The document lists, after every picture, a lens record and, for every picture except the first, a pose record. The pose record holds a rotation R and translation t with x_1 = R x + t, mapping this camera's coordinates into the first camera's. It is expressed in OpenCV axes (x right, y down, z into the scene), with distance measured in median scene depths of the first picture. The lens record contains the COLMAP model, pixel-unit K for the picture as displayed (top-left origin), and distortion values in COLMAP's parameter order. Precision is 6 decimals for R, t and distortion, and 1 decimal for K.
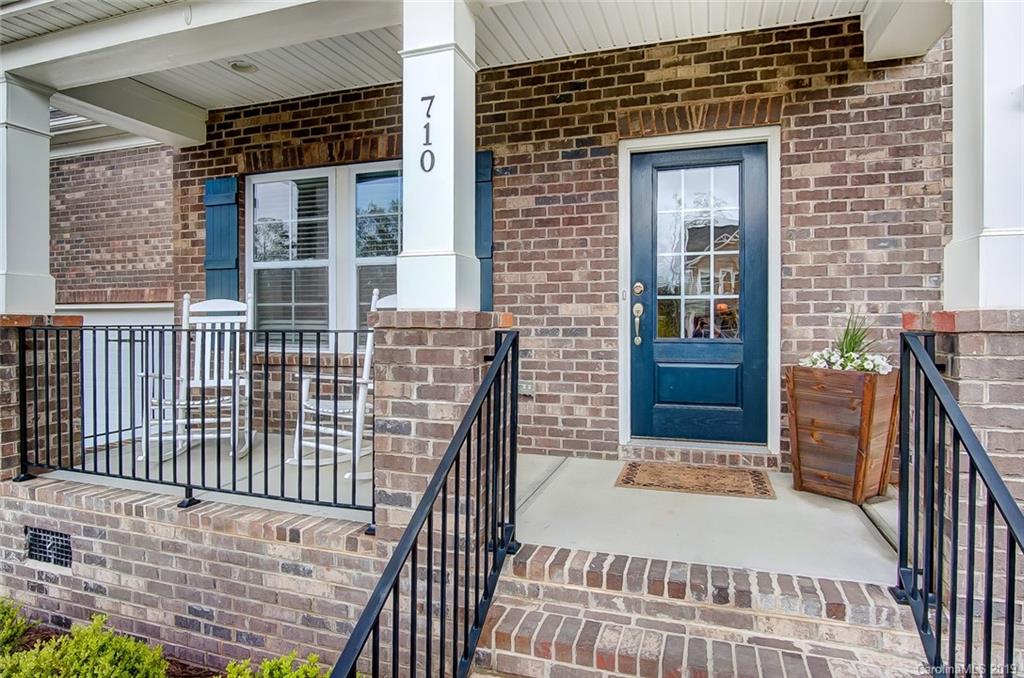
lens RADIAL K [[558.1, 0, 514.8], [0, 558.1, 331.7], [0, 0, 1]] dist [-0.025670, 0.000503]
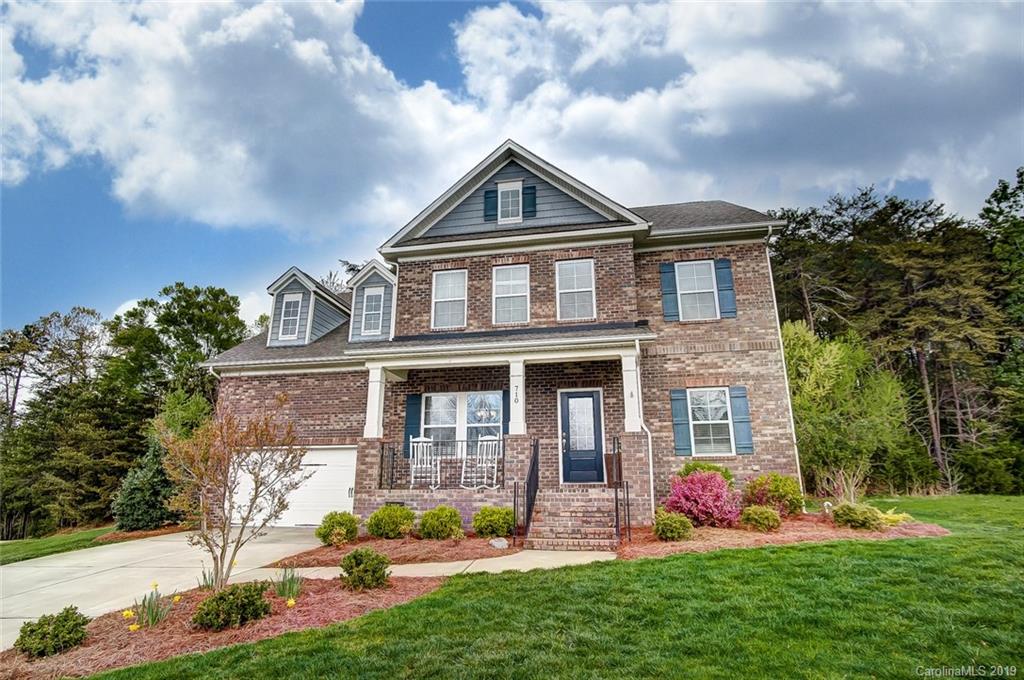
lens RADIAL K [[558.1, 0, 514.8], [0, 558.1, 332.7], [0, 0, 1]] dist [-0.025670, 0.000503]
pose [[0.991011, 0.036297, 0.128765, -0.506822], [0.005357, 0.950954, -0.309287, 0.365321], [-0.133676, 0.307196, 0.942211, -2.219046]]
